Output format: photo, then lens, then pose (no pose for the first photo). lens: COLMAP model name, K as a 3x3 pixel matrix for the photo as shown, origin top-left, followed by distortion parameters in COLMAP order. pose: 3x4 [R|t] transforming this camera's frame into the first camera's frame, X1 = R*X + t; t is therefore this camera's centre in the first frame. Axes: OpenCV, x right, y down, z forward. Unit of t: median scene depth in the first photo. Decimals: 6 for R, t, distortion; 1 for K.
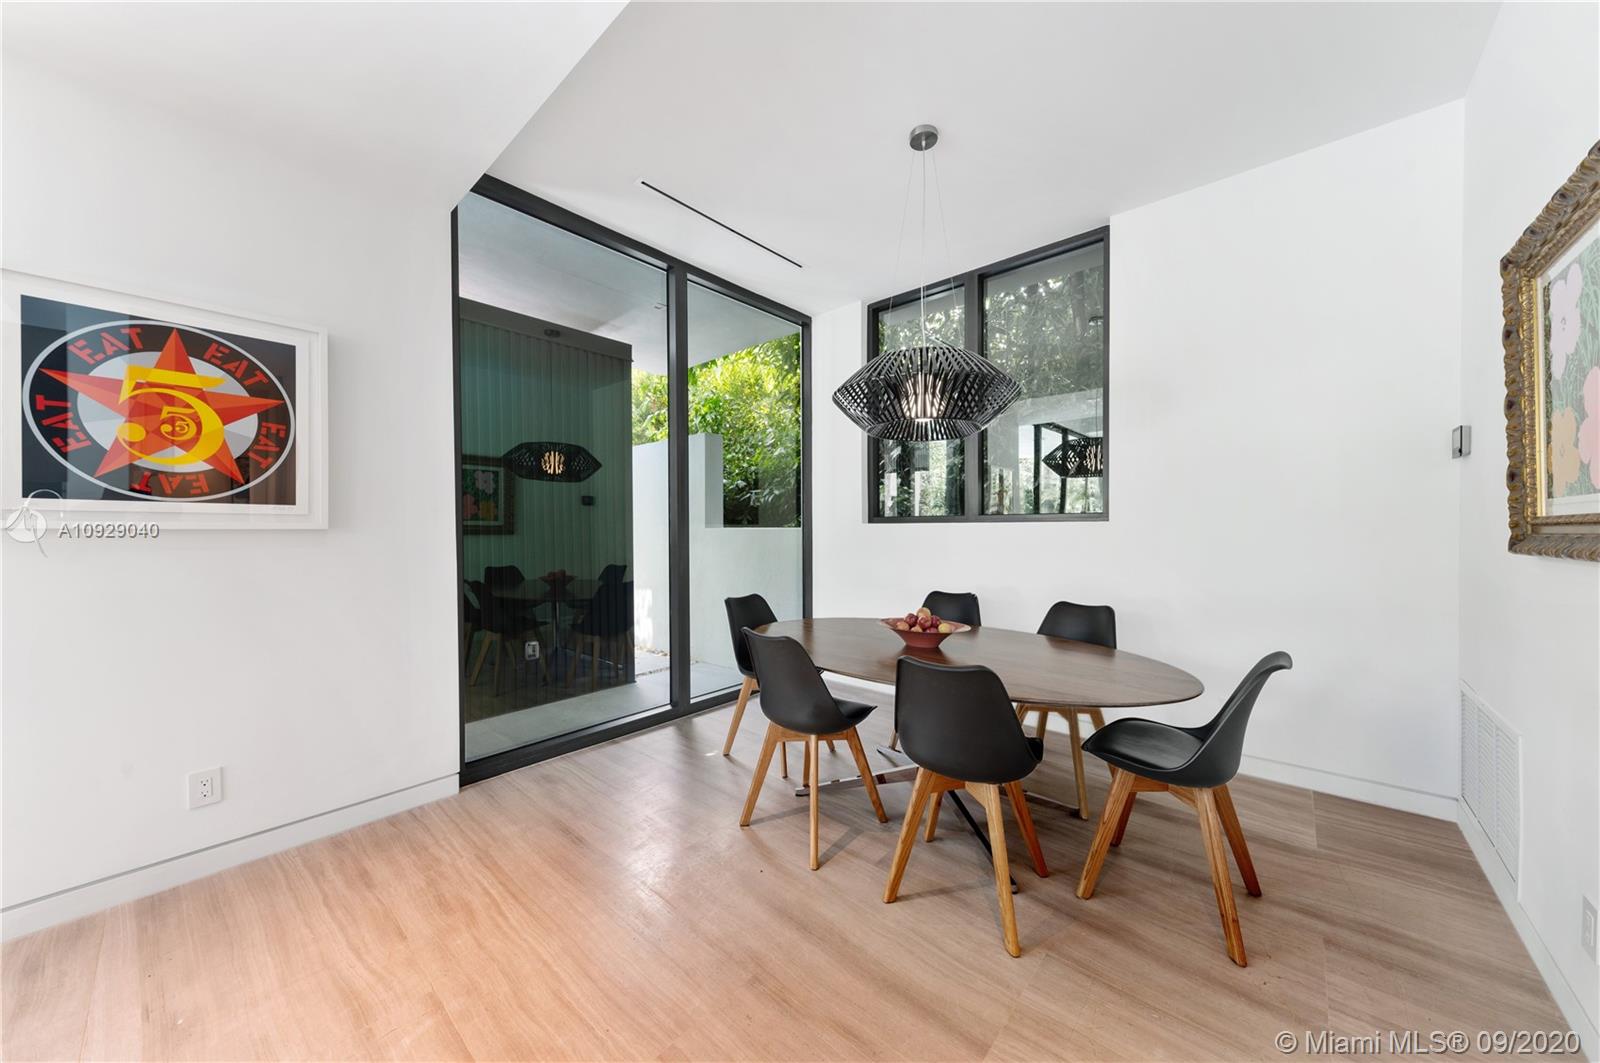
lens RADIAL K [[554.8, 0, 796.1], [0, 554.8, 526.5], [0, 0, 1]] dist [-0.000012, 0.000019]
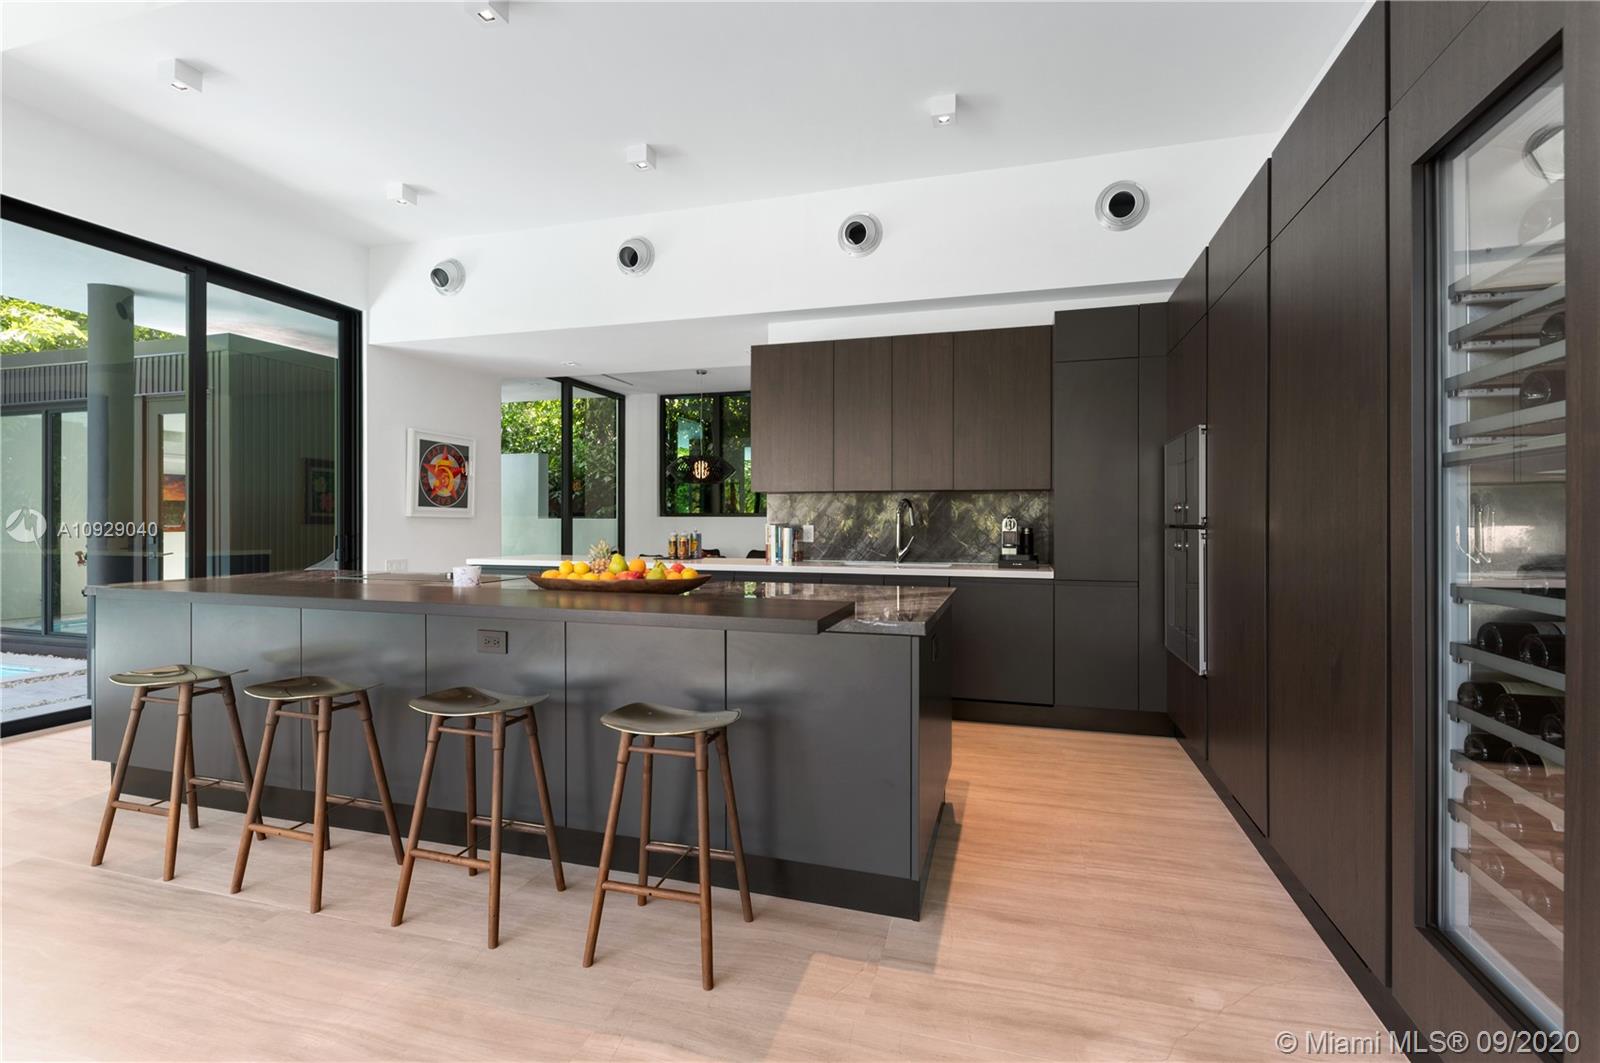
lens RADIAL K [[731.4, 0, 798.8], [0, 731.4, 525.2], [0, 0, 1]] dist [0.001981, 0.000055]
pose [[0.906516, 0.003388, 0.422159, -1.027976], [-0.005640, 0.999976, 0.004085, 0.020547], [-0.422134, -0.006084, 0.906513, -2.980289]]
